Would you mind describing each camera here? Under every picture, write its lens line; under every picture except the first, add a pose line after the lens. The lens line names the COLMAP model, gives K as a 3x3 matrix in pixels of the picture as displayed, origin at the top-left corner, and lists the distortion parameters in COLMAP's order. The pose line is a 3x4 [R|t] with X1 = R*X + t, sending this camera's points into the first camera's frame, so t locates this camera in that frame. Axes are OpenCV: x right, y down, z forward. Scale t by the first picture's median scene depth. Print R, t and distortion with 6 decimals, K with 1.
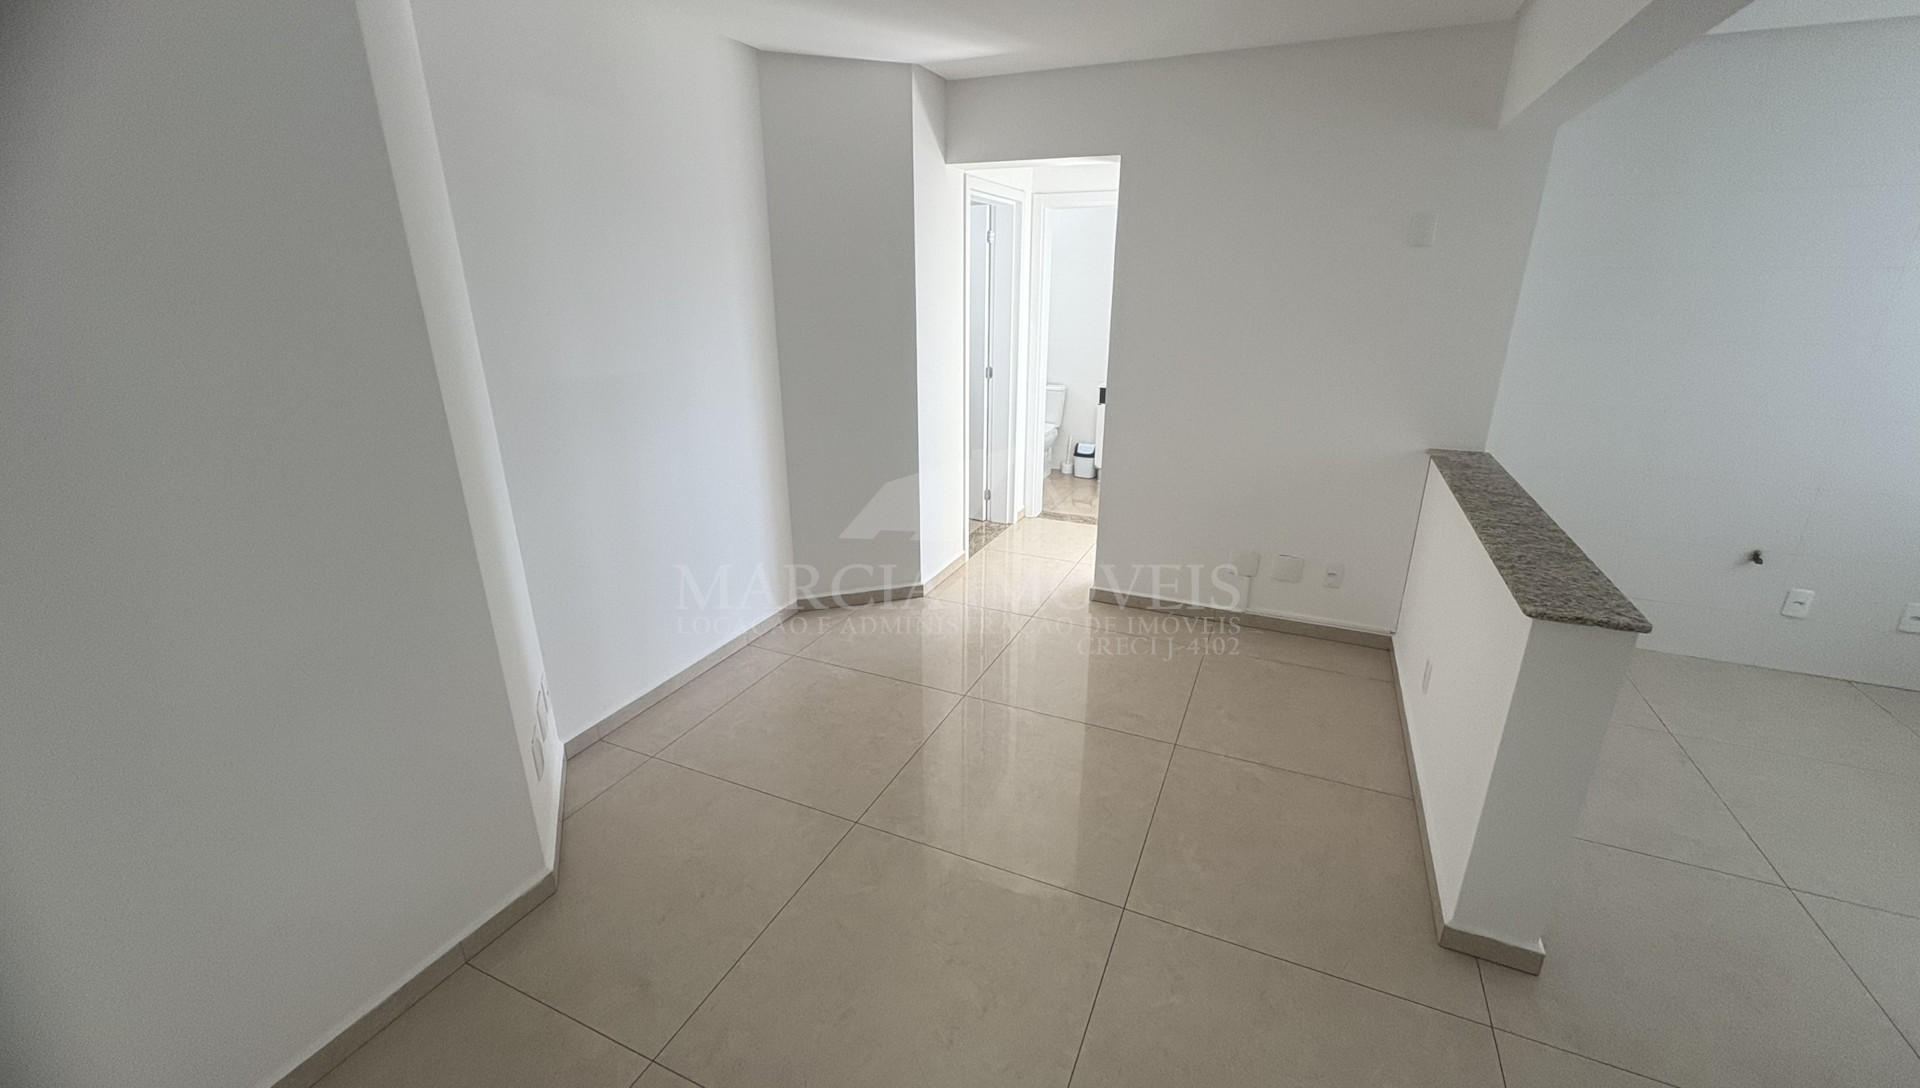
lens RADIAL K [[766.1, 0, 960.0], [0, 766.1, 544.0], [0, 0, 1]] dist [0.000376, 0.000221]
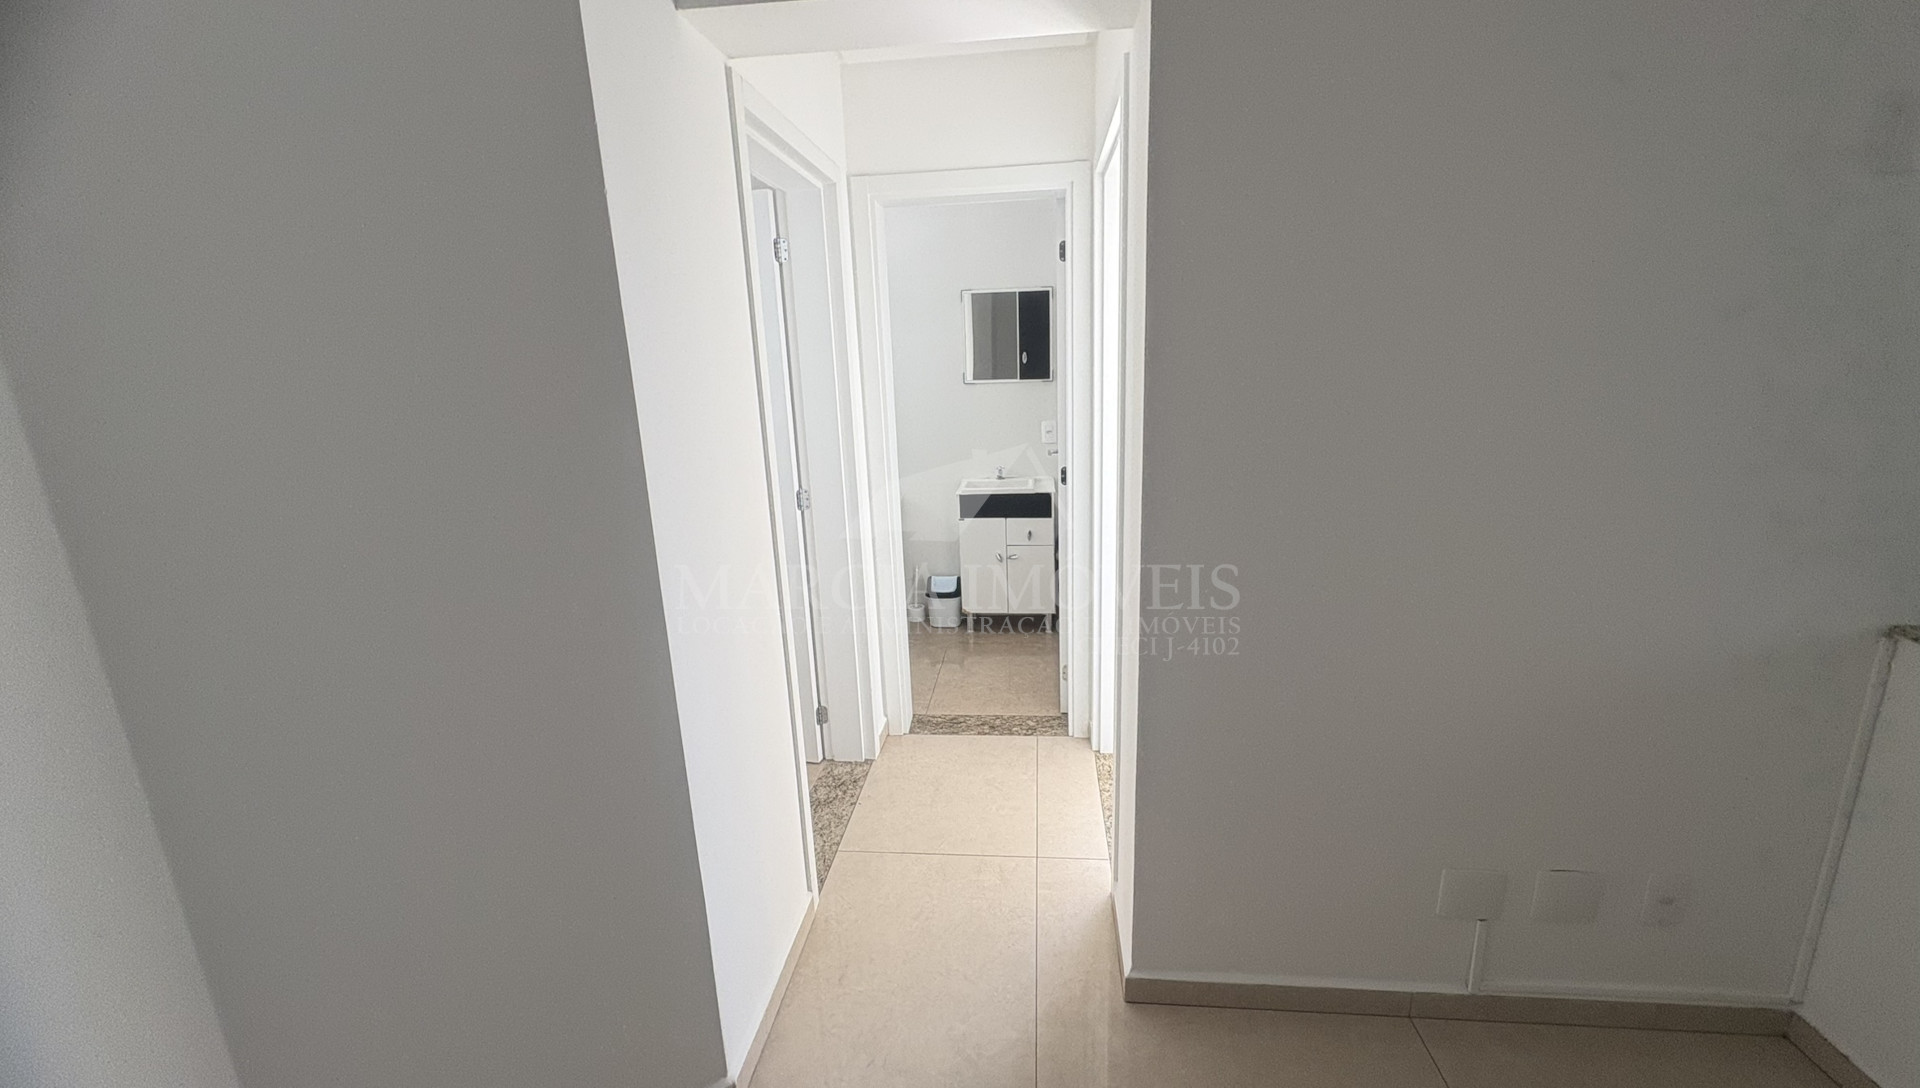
lens RADIAL K [[766.1, 0, 960.0], [0, 766.1, 544.0], [0, 0, 1]] dist [0.000376, 0.000221]
pose [[0.949512, -0.108774, 0.294272, -0.019720], [0.137897, 0.987208, -0.080035, -0.138542], [-0.281802, 0.116574, 0.952365, 0.475109]]
